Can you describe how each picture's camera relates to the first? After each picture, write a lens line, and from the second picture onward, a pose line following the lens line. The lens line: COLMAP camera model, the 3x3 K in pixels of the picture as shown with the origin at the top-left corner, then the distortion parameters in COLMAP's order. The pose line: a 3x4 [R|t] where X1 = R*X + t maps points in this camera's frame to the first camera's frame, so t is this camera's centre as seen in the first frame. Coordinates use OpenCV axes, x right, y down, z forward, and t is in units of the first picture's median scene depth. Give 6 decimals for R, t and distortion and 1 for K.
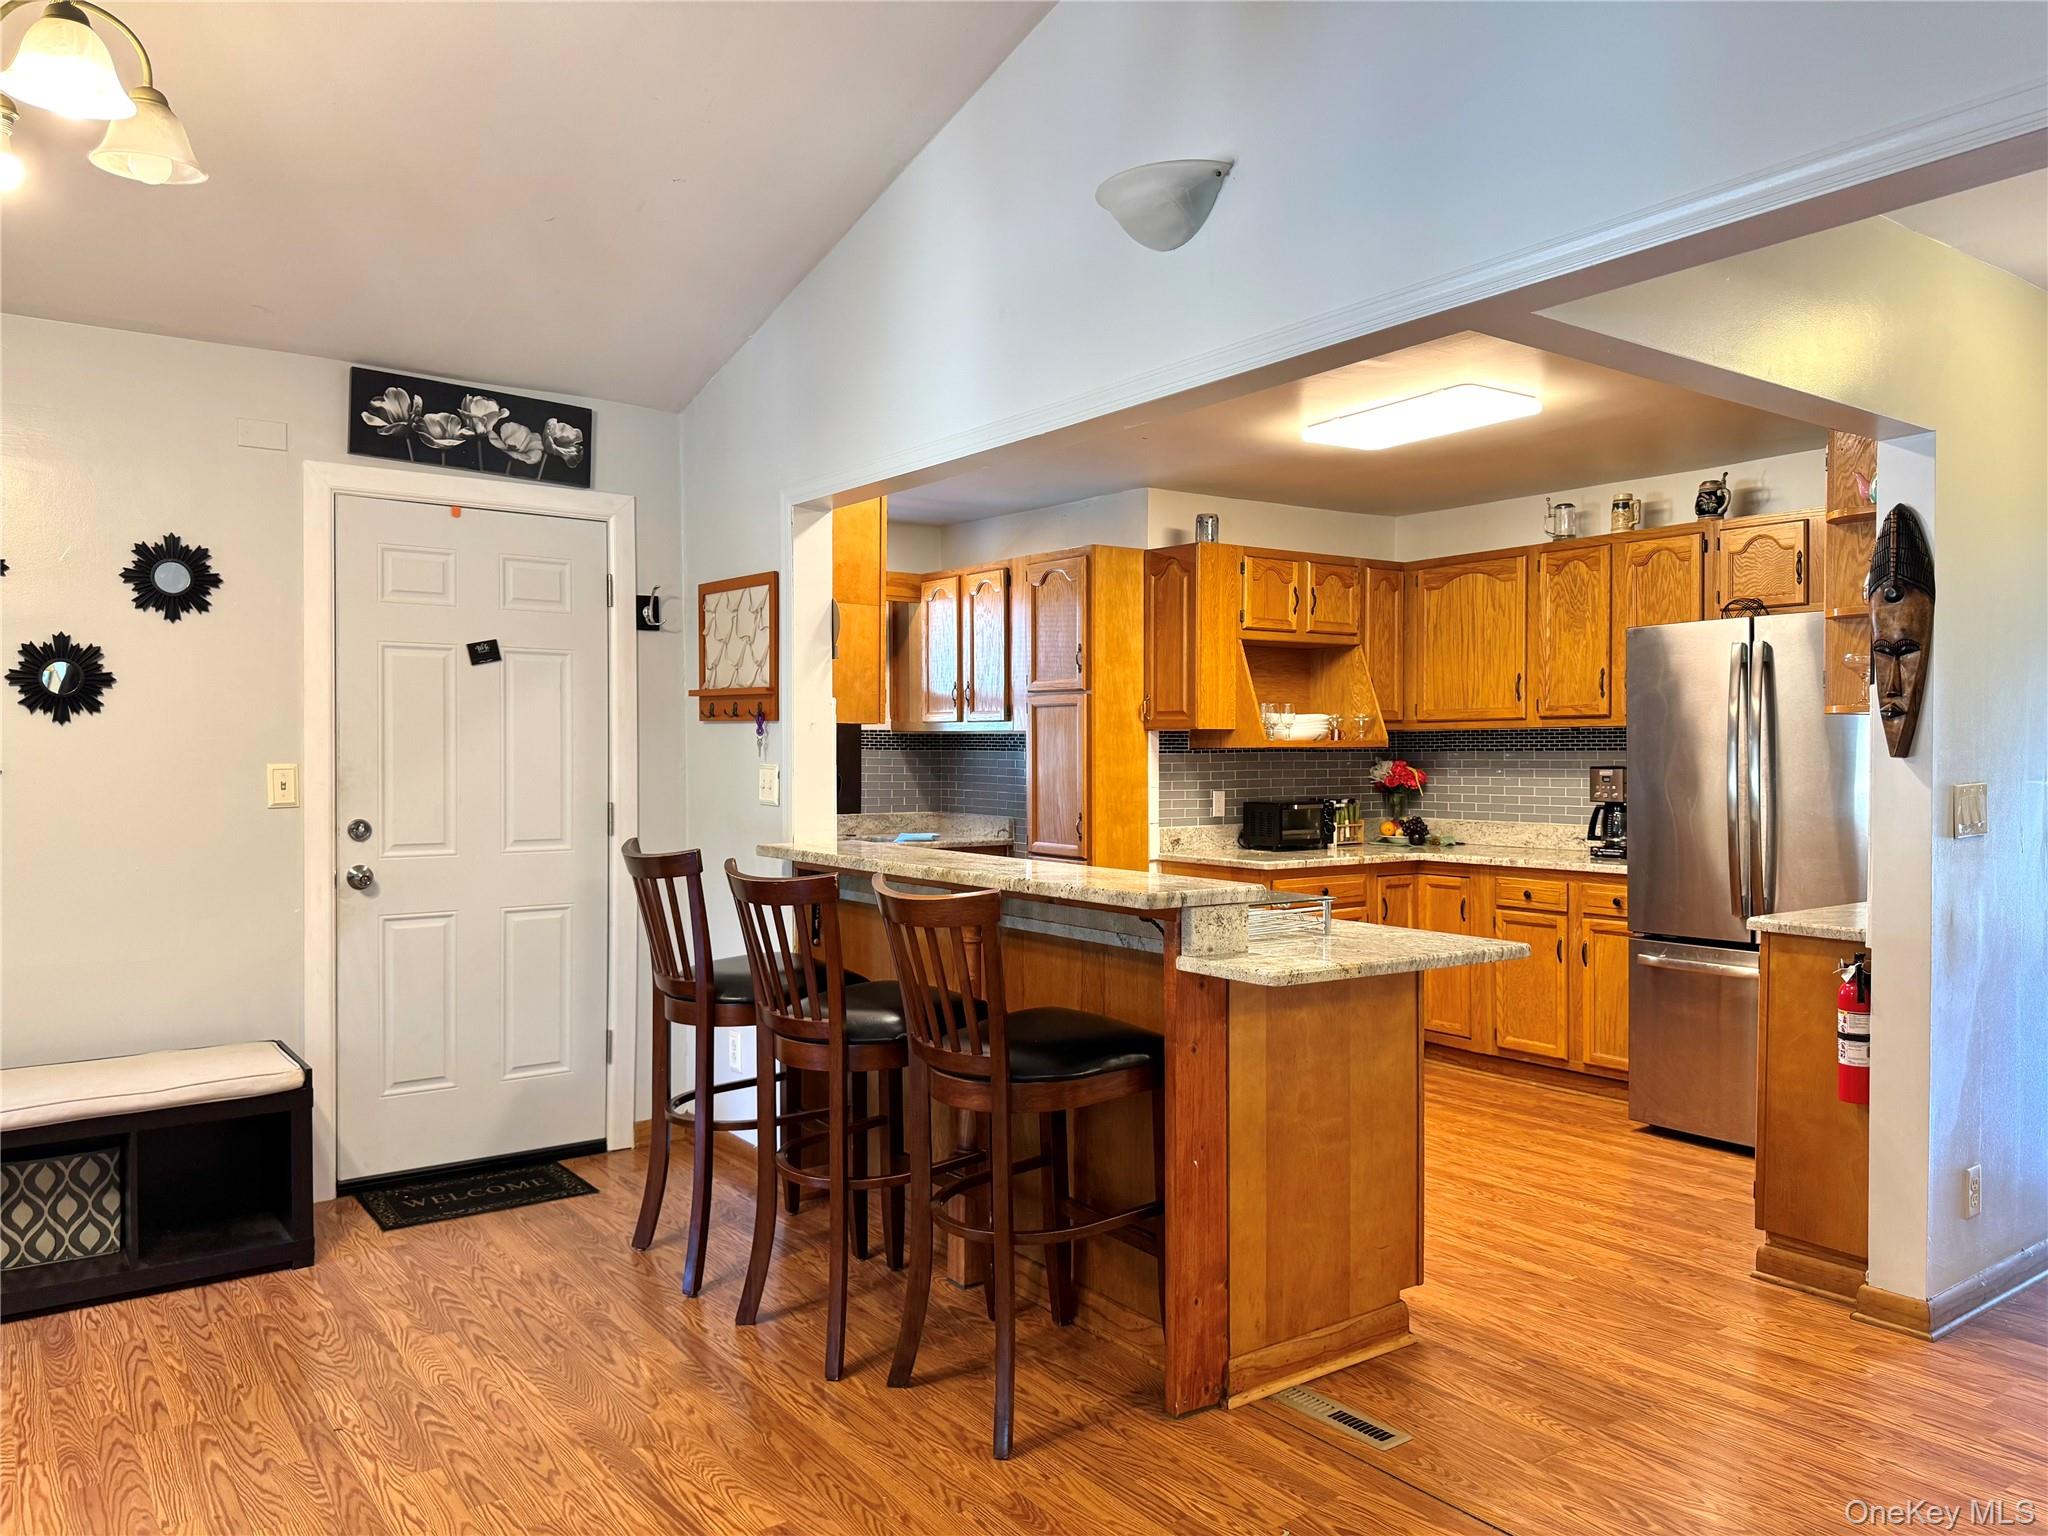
lens RADIAL K [[1446.0, 0, 1024.8], [0, 1446.0, 766.4], [0, 0, 1]] dist [0.187475, -0.307743]
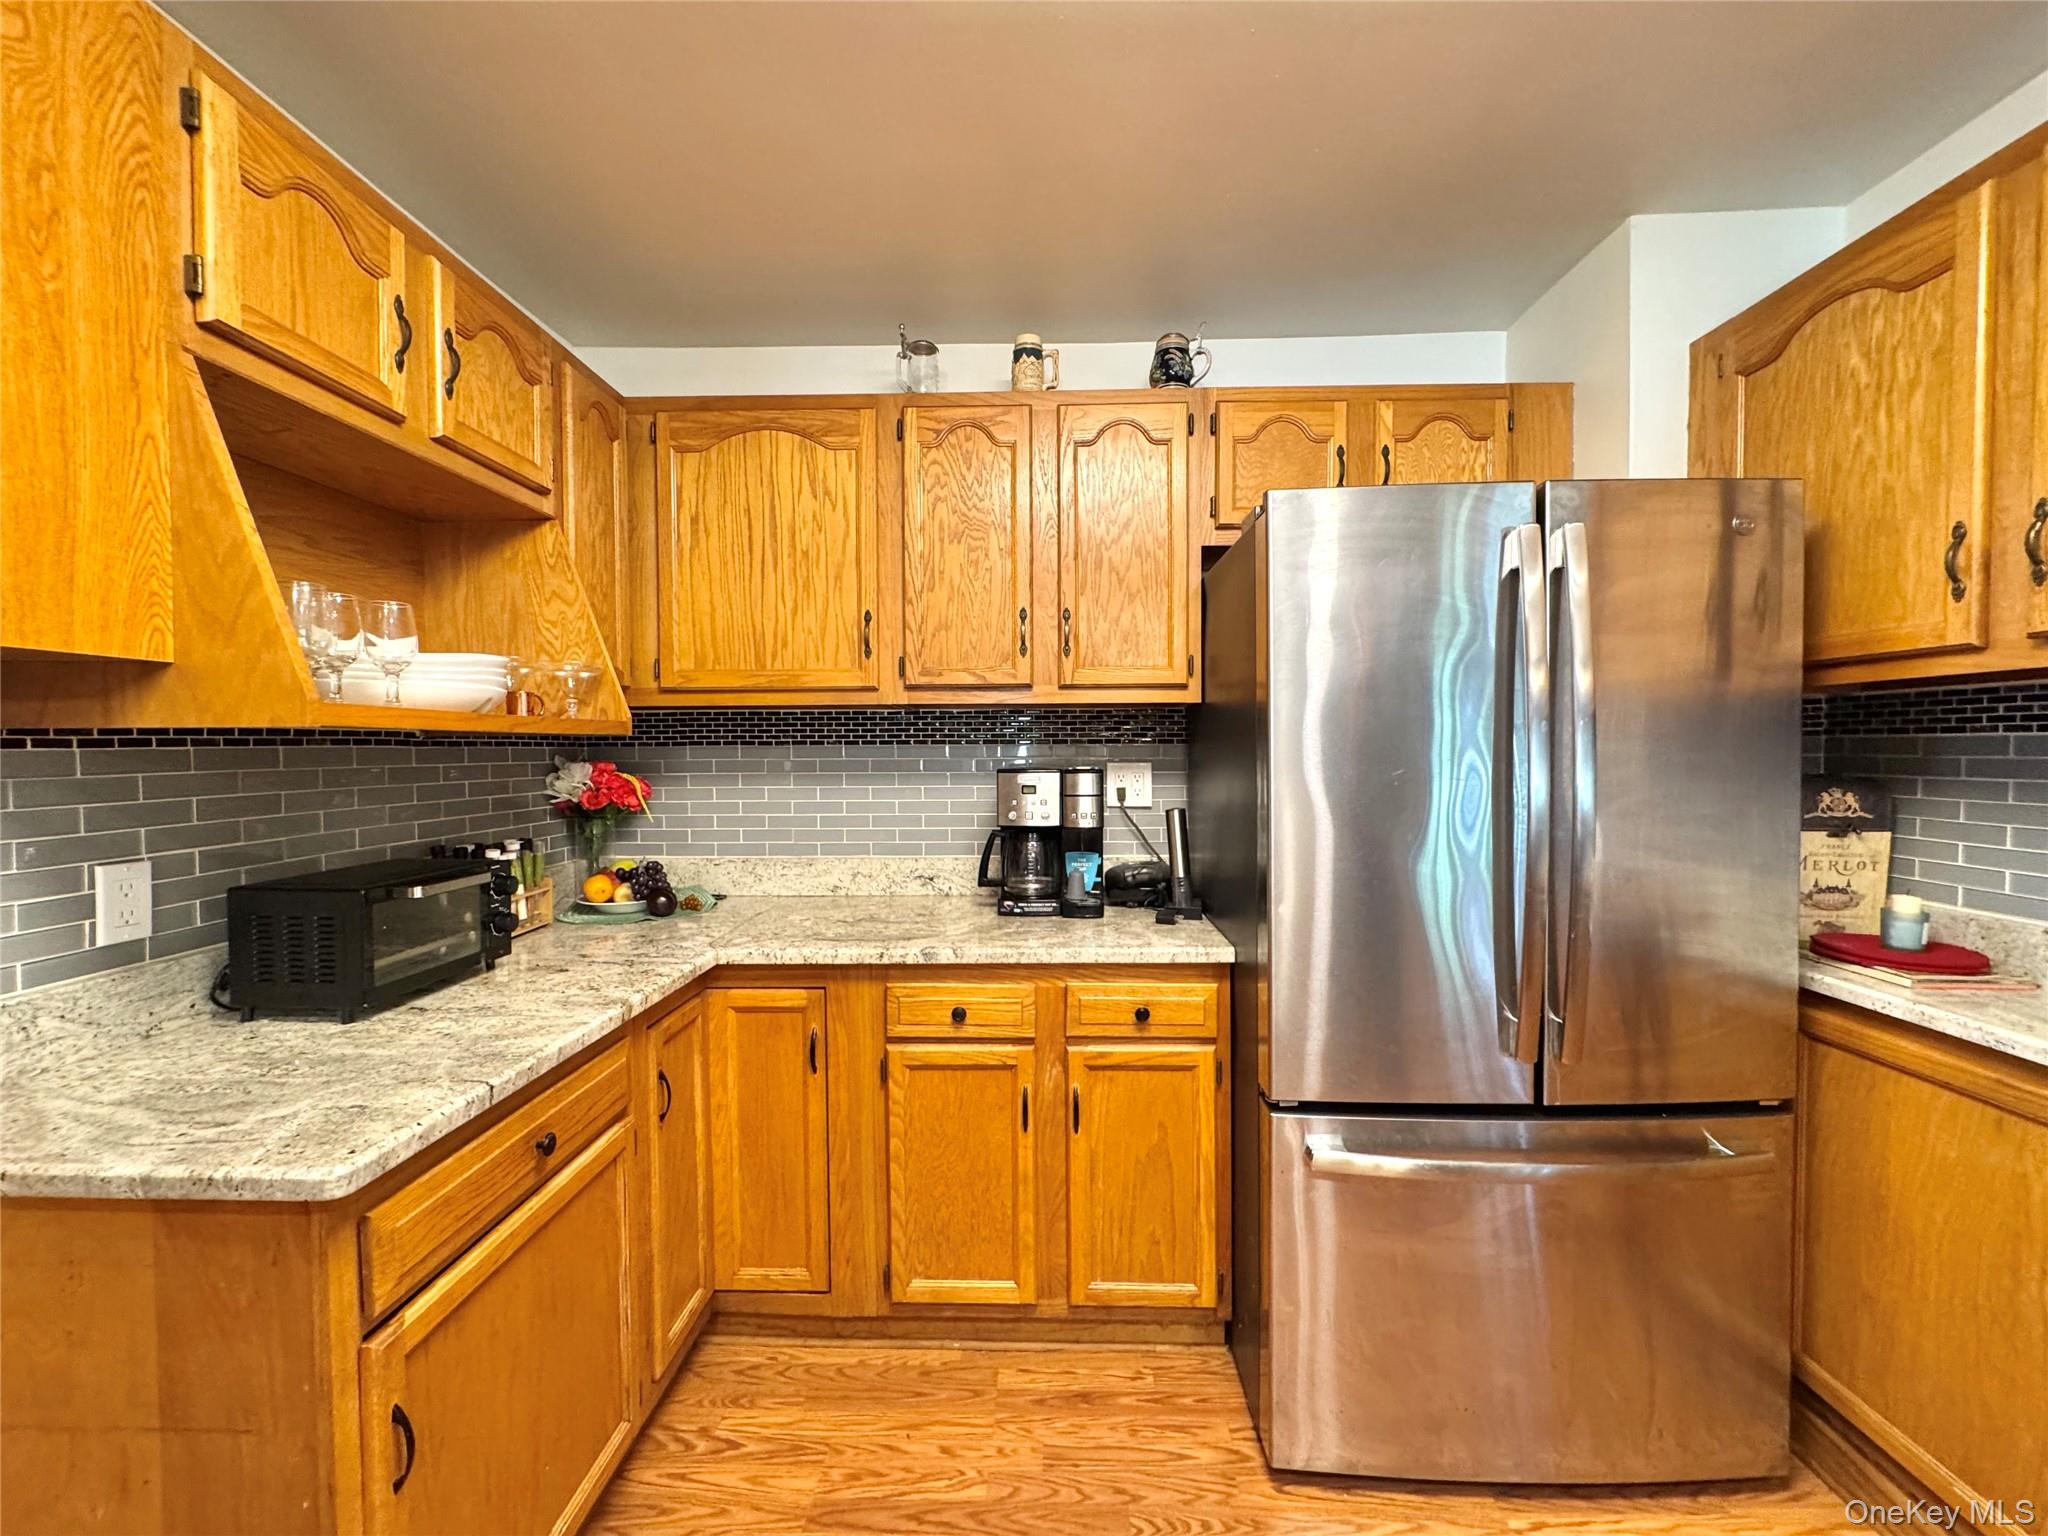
lens RADIAL K [[819.0, 0, 1026.1], [0, 819.0, 769.5], [0, 0, 1]] dist [-0.001312, 0.000052]
pose [[0.615764, -0.020778, 0.787656, 0.120228], [0.010810, 0.999781, 0.017923, -0.005607], [-0.787856, -0.002522, 0.615854, 0.763604]]
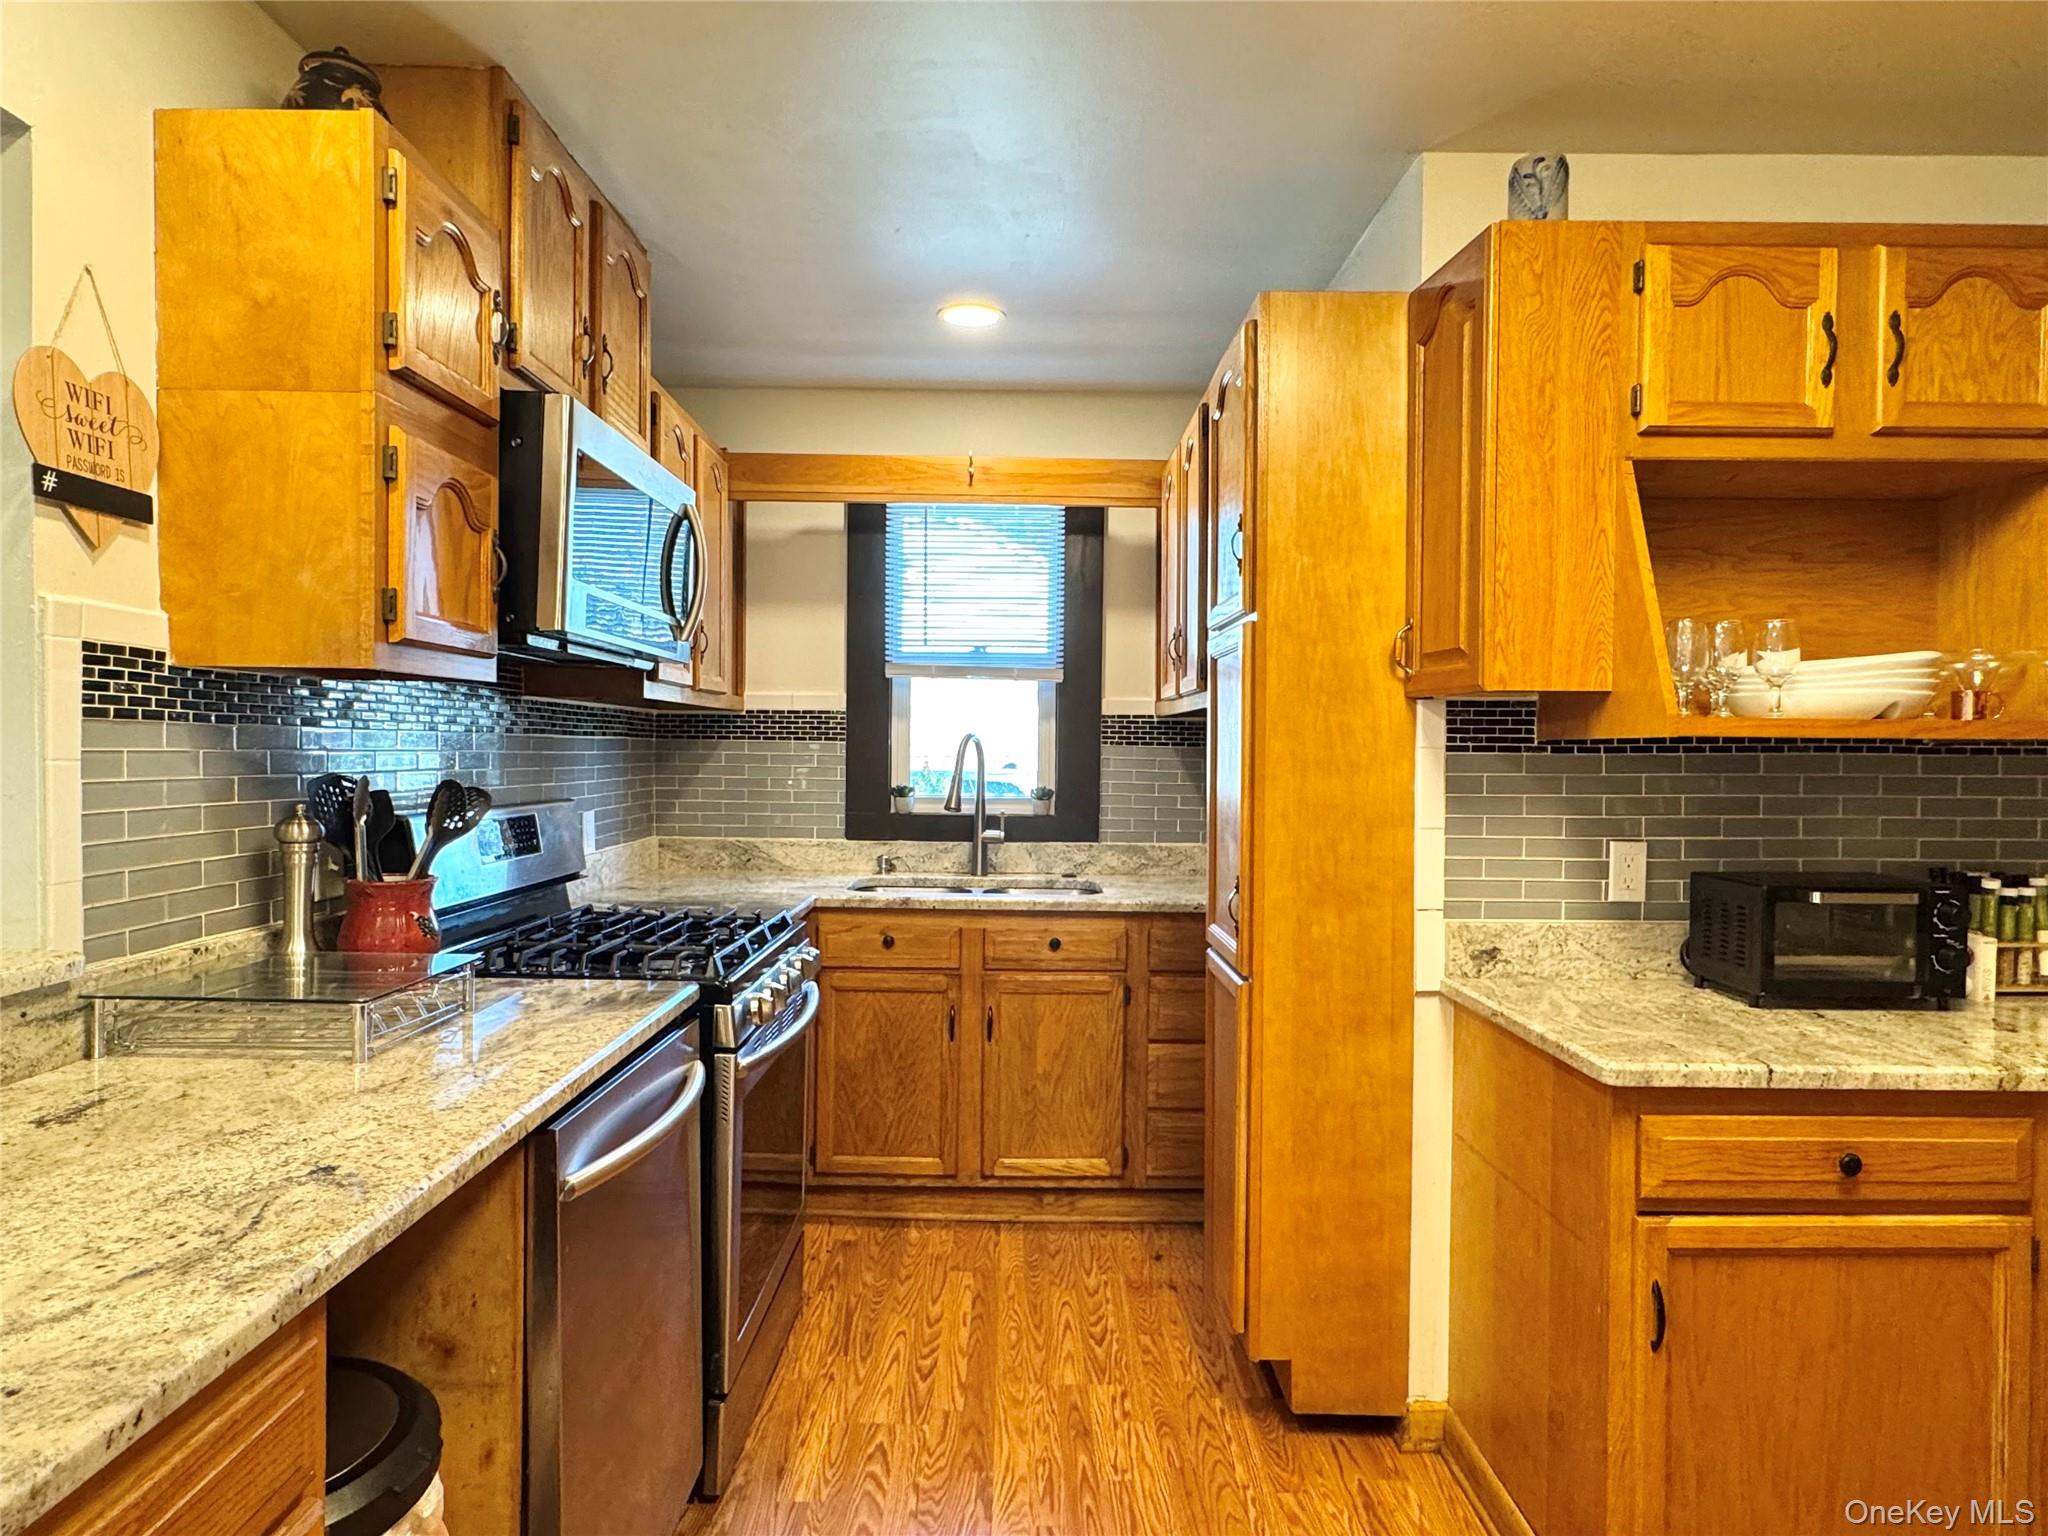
lens RADIAL K [[1182.5, 0, 1019.8], [0, 1182.5, 772.3], [0, 0, 1]] dist [0.003754, 0.000120]
pose [[0.808993, 0.018672, -0.587521, 0.203062], [-0.016909, 0.999821, 0.008492, -0.003667], [0.587575, 0.003064, 0.809164, 0.643358]]
